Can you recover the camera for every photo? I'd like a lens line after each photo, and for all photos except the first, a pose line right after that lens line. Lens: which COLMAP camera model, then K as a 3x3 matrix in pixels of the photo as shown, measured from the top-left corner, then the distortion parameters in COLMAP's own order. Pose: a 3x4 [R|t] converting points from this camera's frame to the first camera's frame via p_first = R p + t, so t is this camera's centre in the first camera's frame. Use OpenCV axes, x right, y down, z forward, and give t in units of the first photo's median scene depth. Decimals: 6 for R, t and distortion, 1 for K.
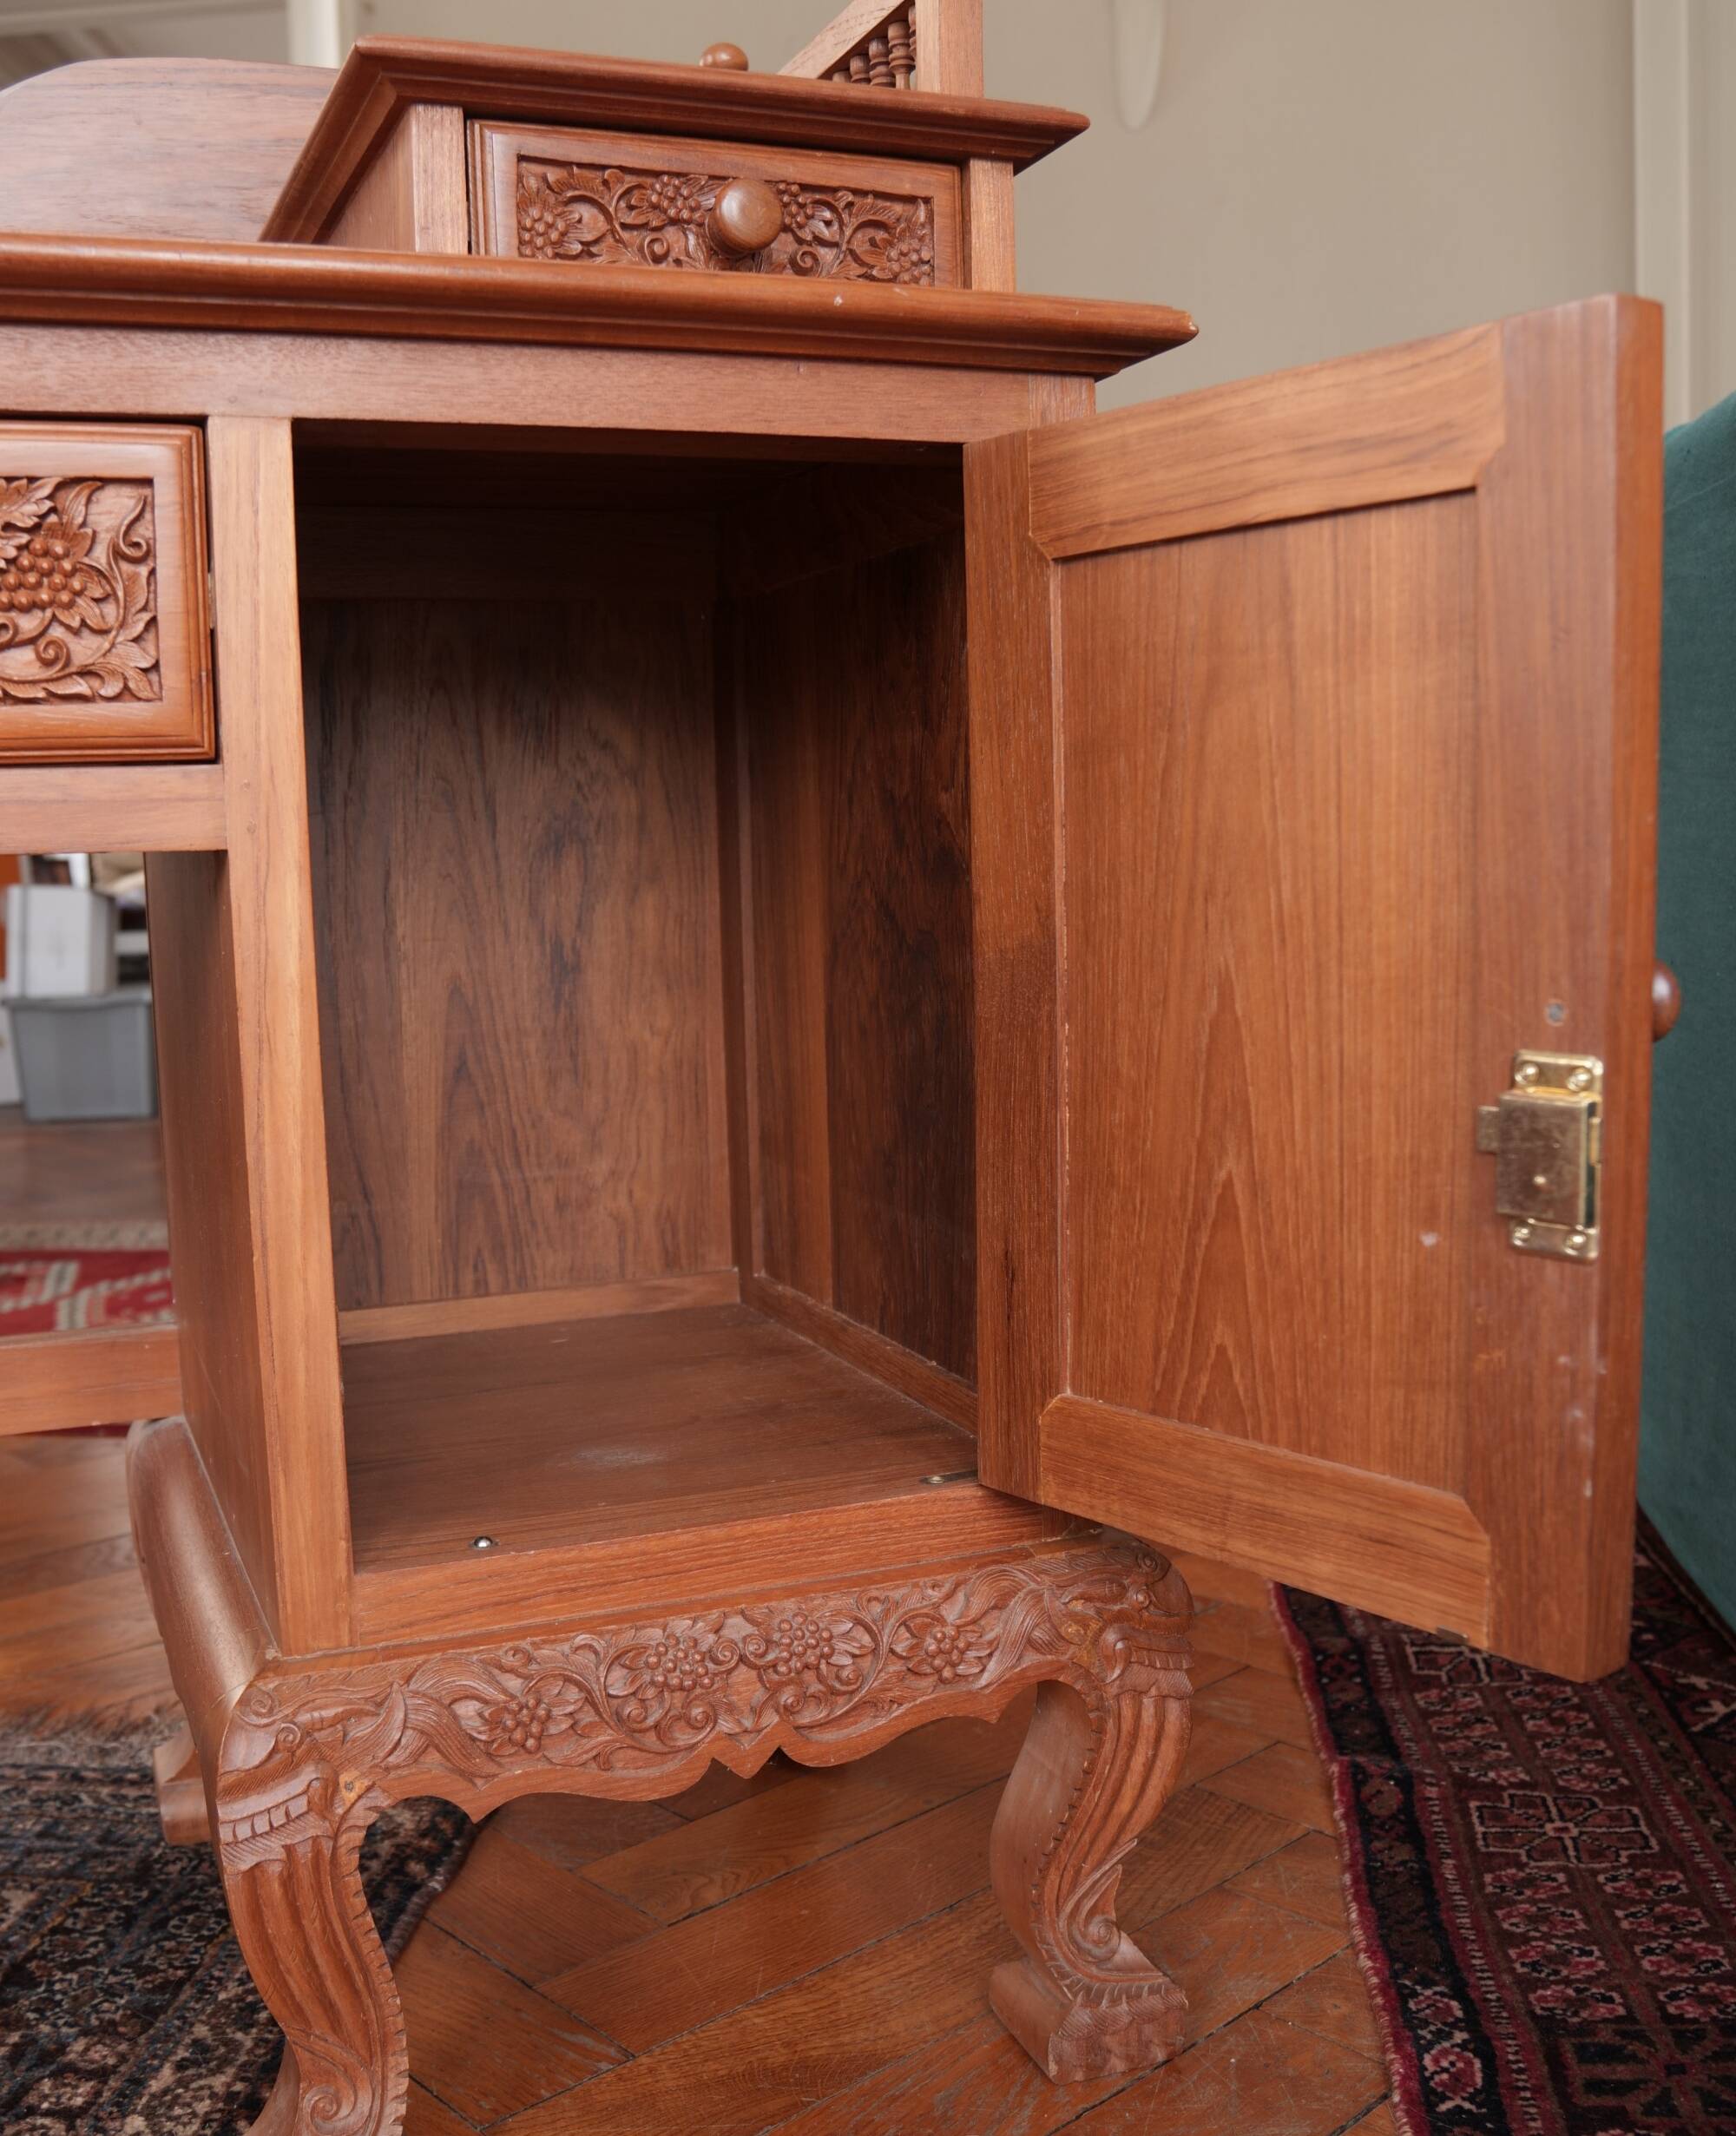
lens RADIAL K [[2111.8, 0, 774.7], [0, 2111.8, 1137.9], [0, 0, 1]] dist [-0.101008, 0.000000]
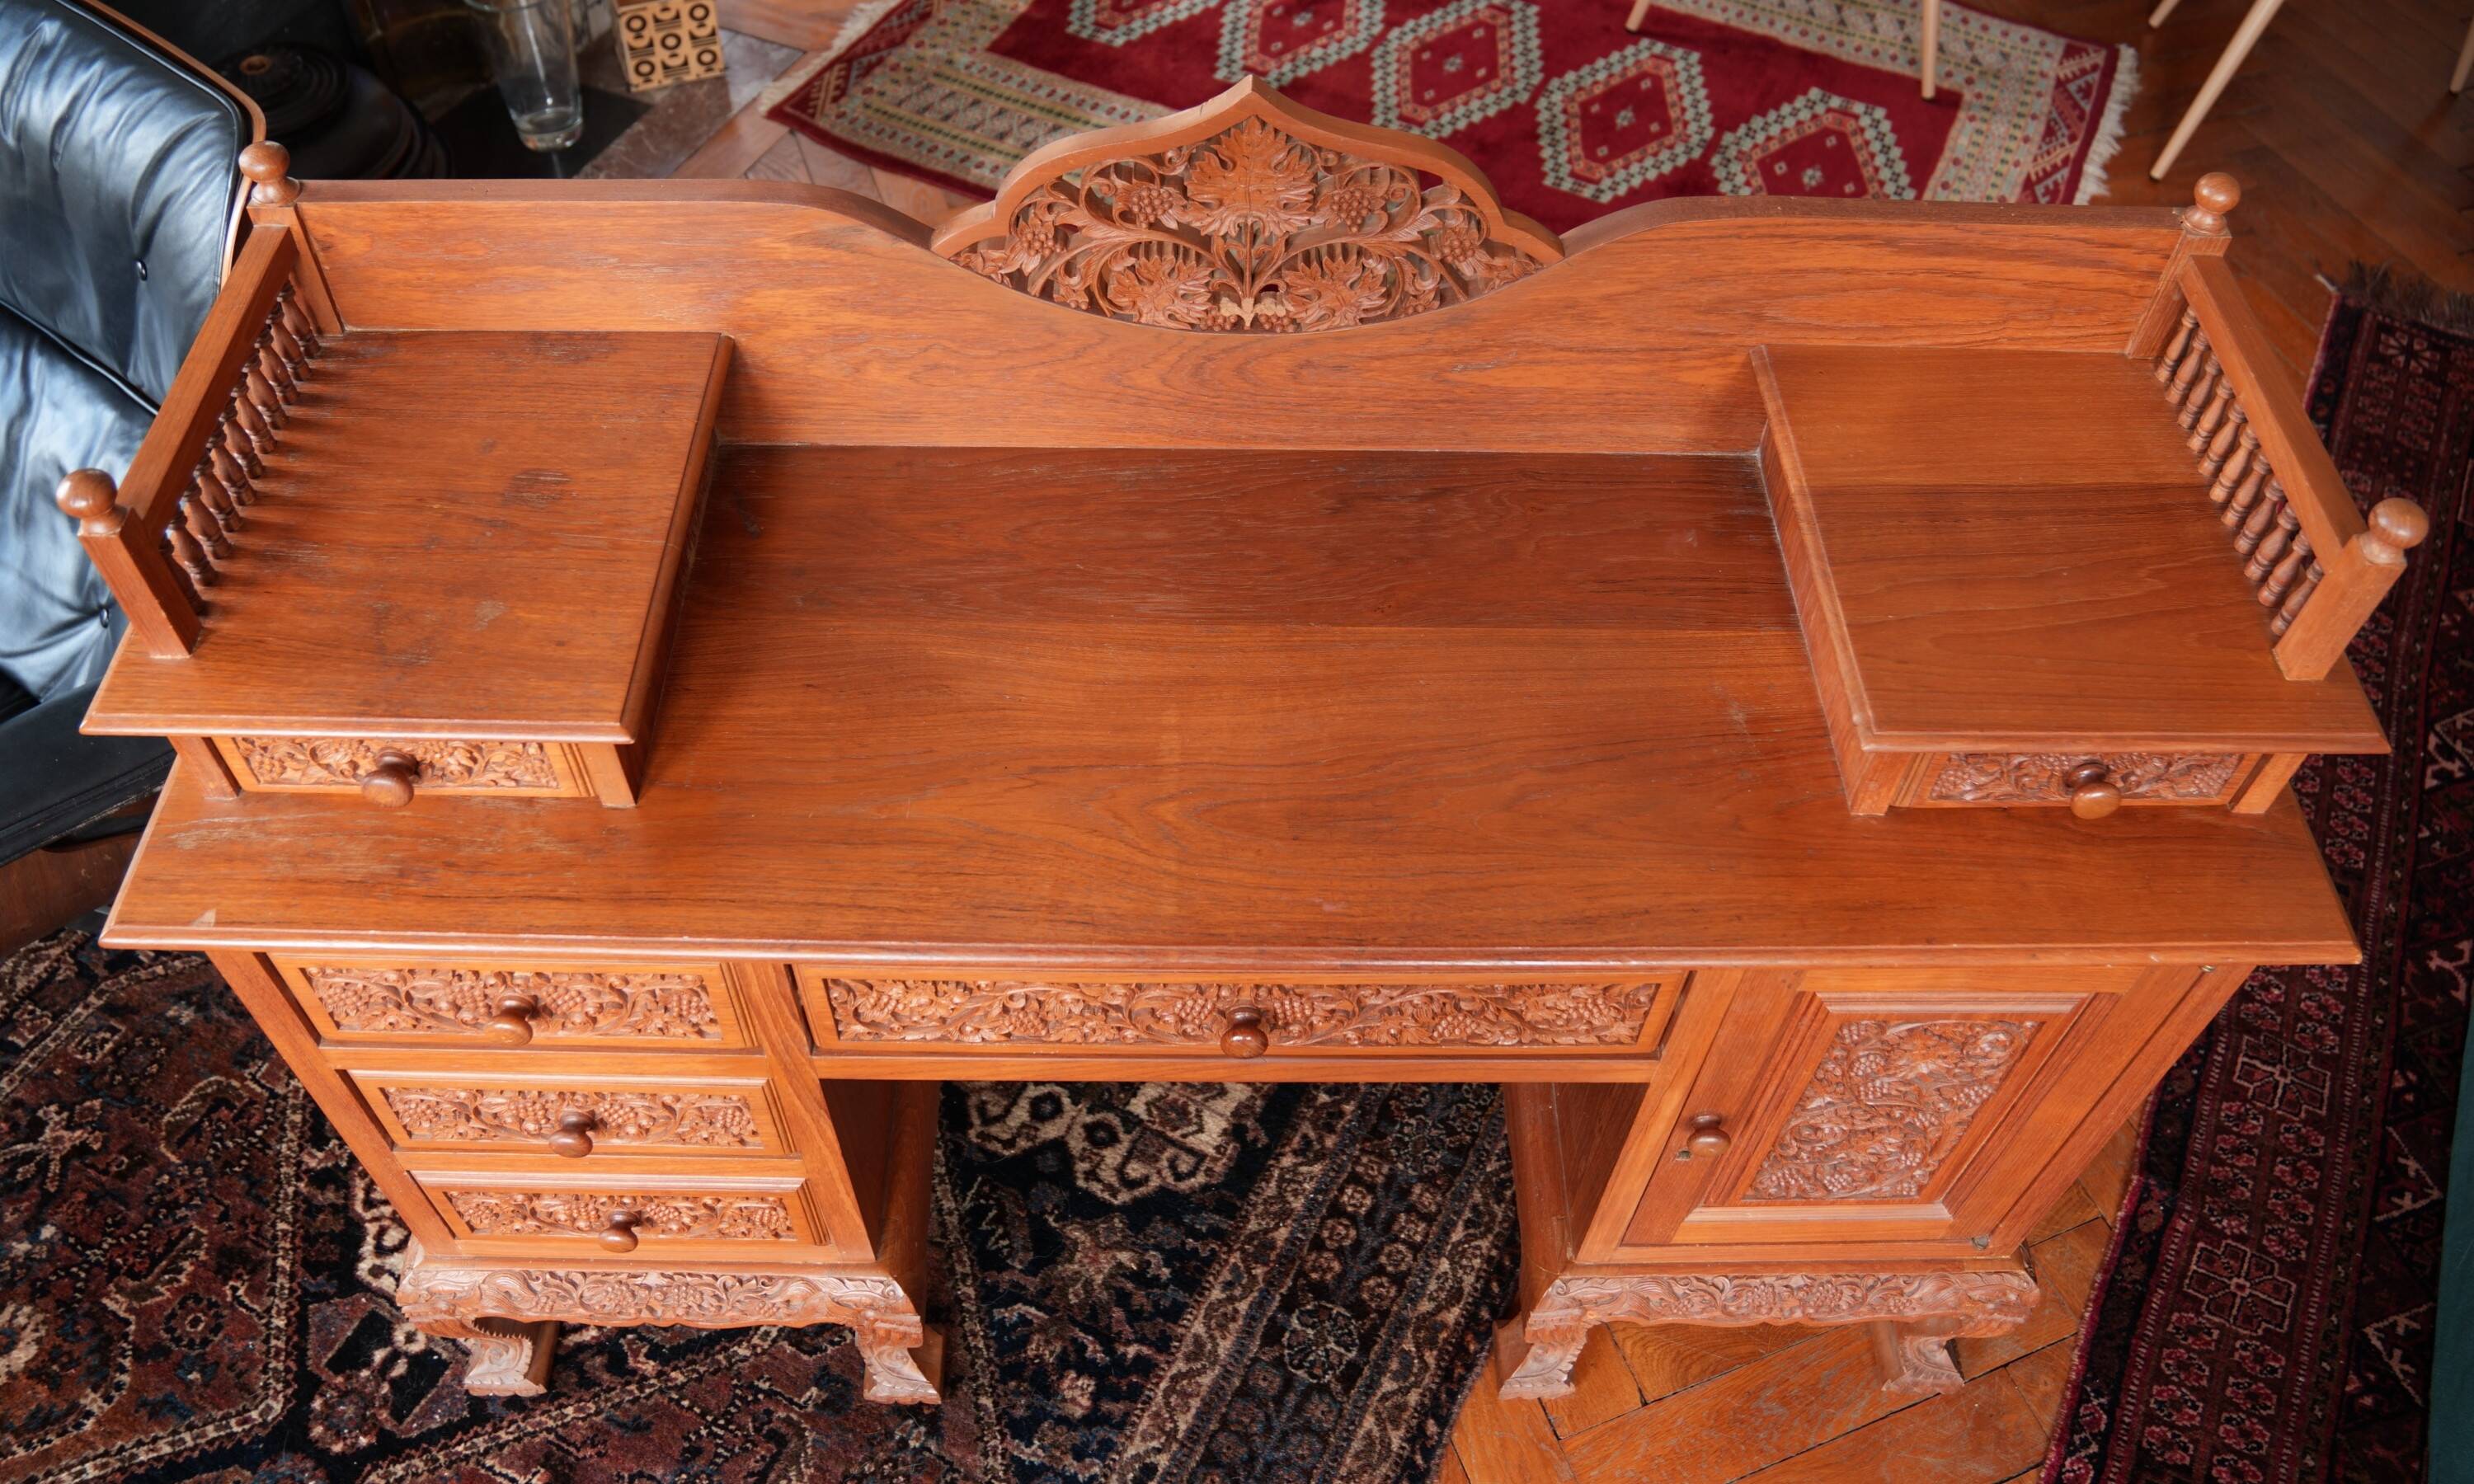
lens RADIAL K [[1940.8, 0, 1208.2], [0, 1940.8, 657.4], [0, 0, 1]] dist [-0.125508, 0.075967]
pose [[0.933904, 0.300188, -0.194193, -0.341150], [-0.090126, 0.723286, 0.684642, -1.273930], [0.345979, -0.621888, 0.702534, -0.074569]]
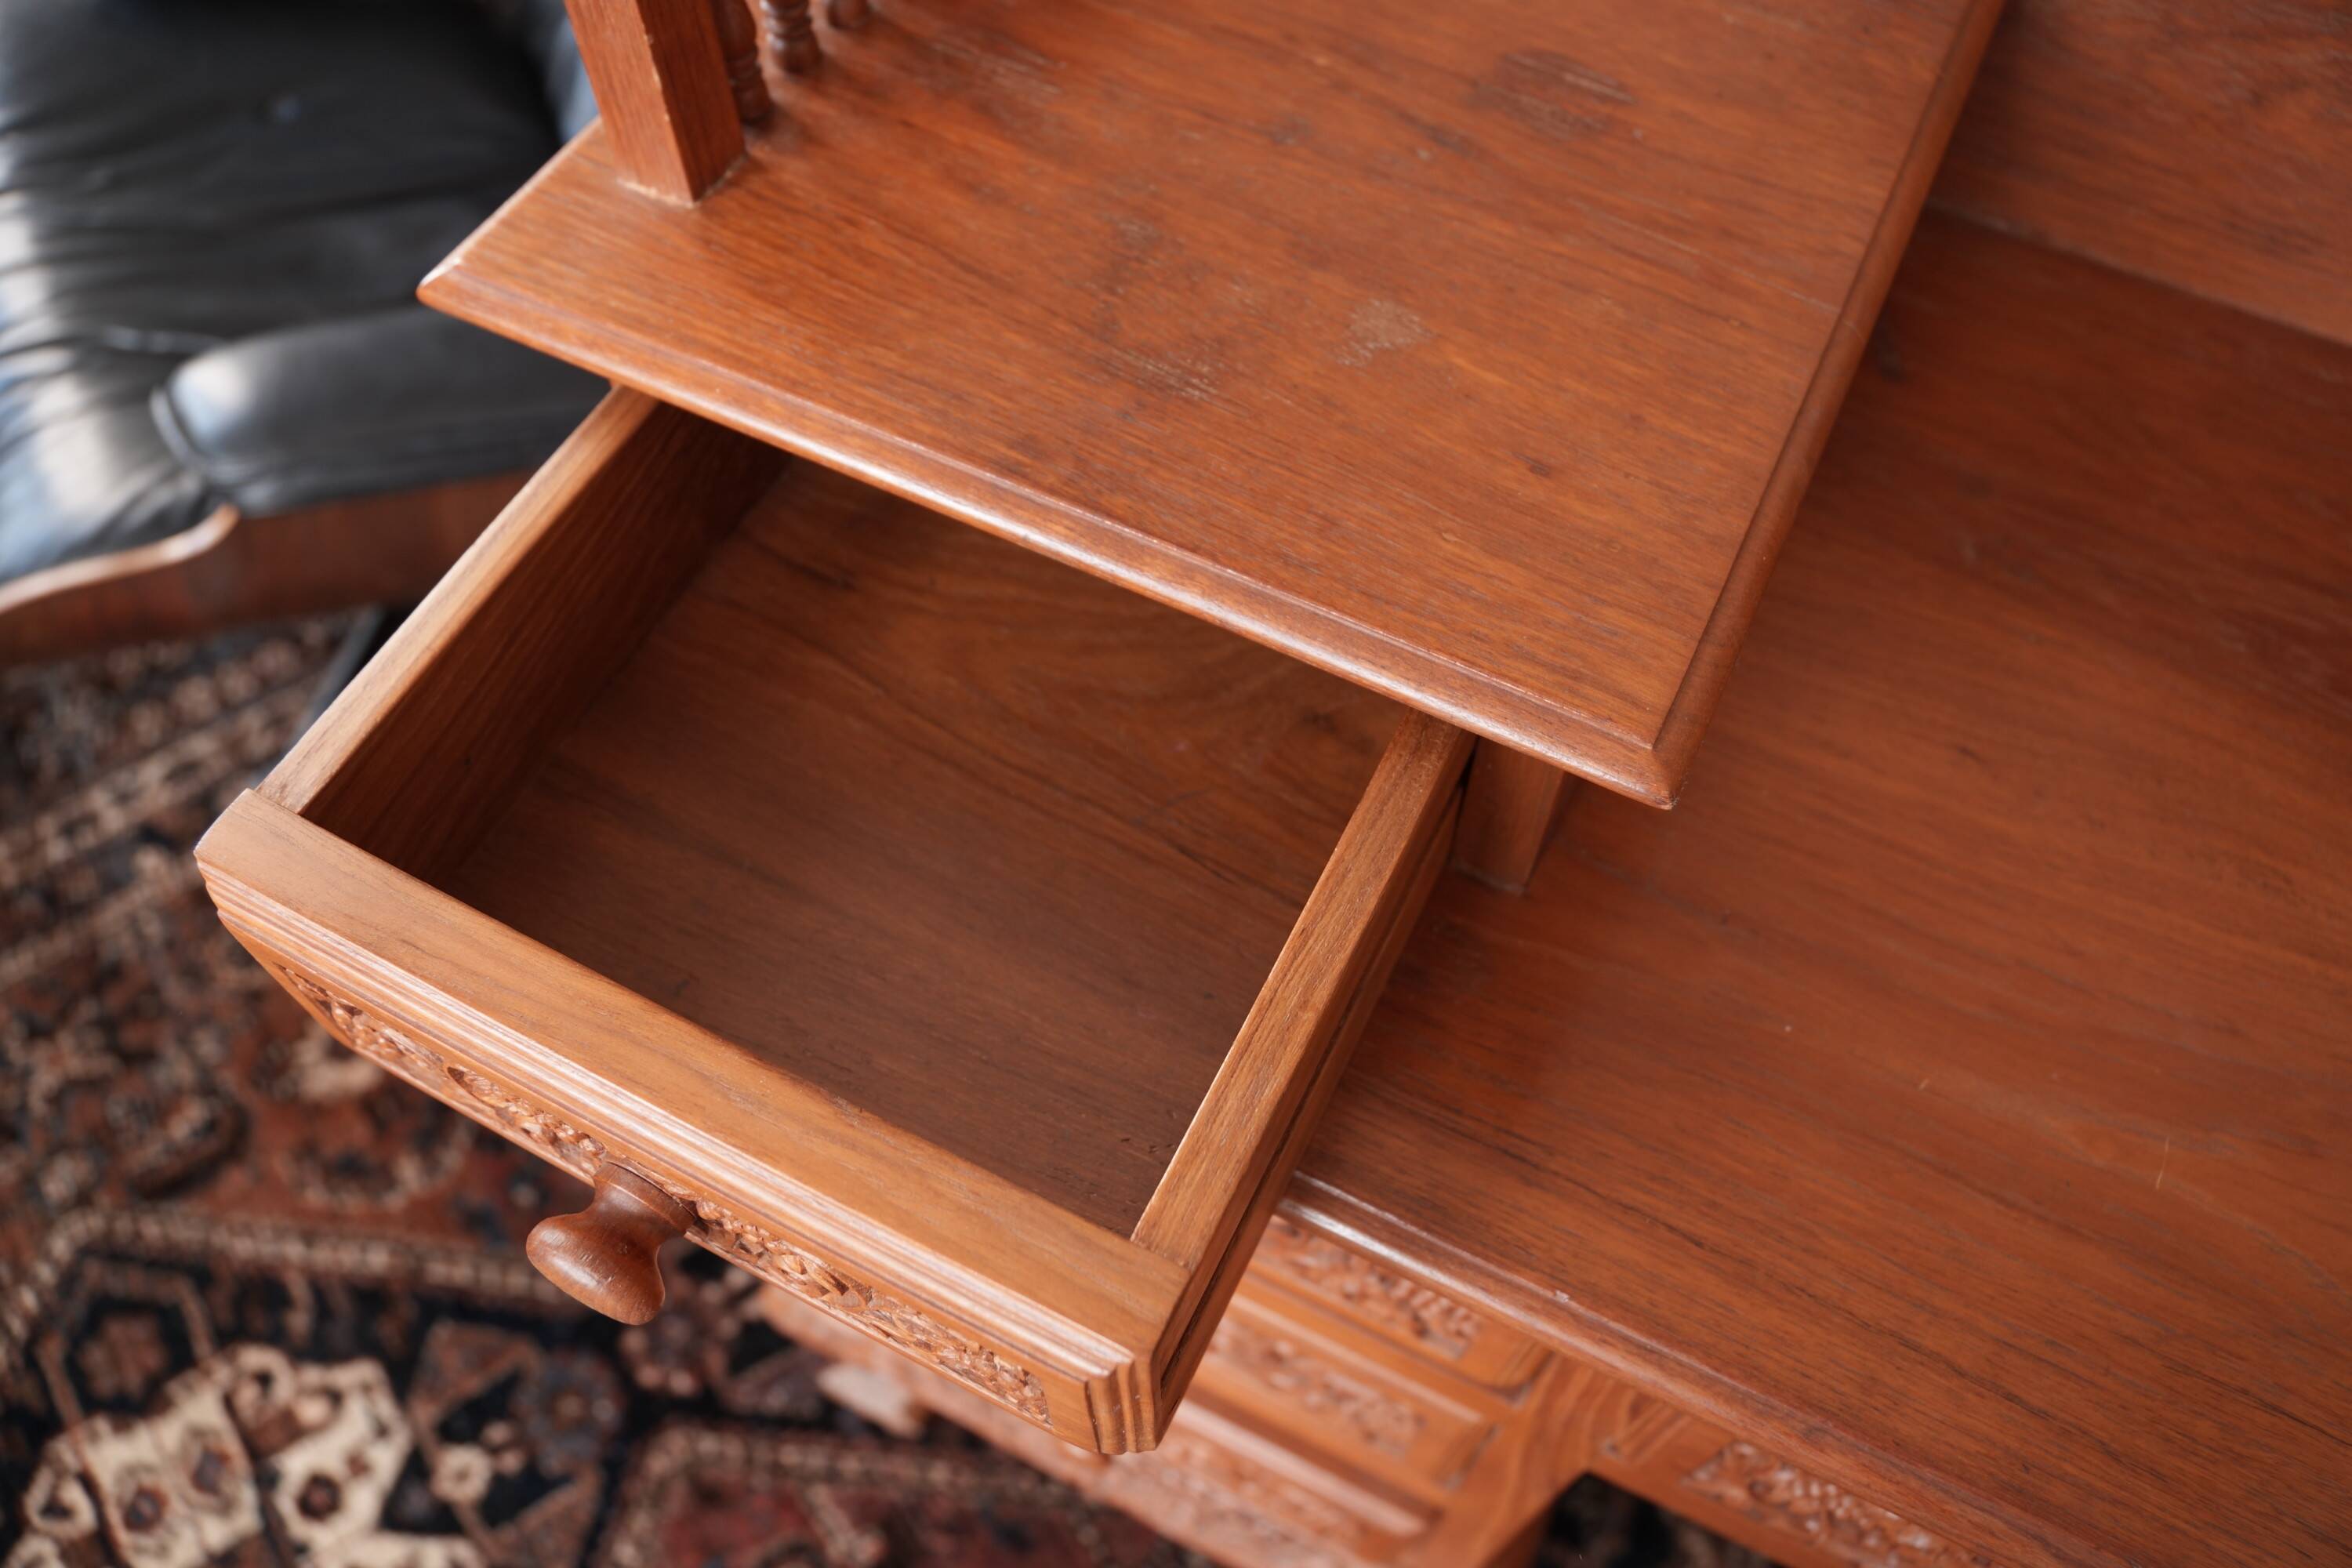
lens RADIAL K [[1777.4, 0, 1175.7], [0, 1777.4, 782.1], [0, 0, 1]] dist [-0.140168, 0.097183]
pose [[0.670760, 0.644871, -0.366363, -0.812670], [-0.117203, 0.579923, 0.806196, -0.706005], [0.732355, -0.497826, 0.464570, 0.338441]]
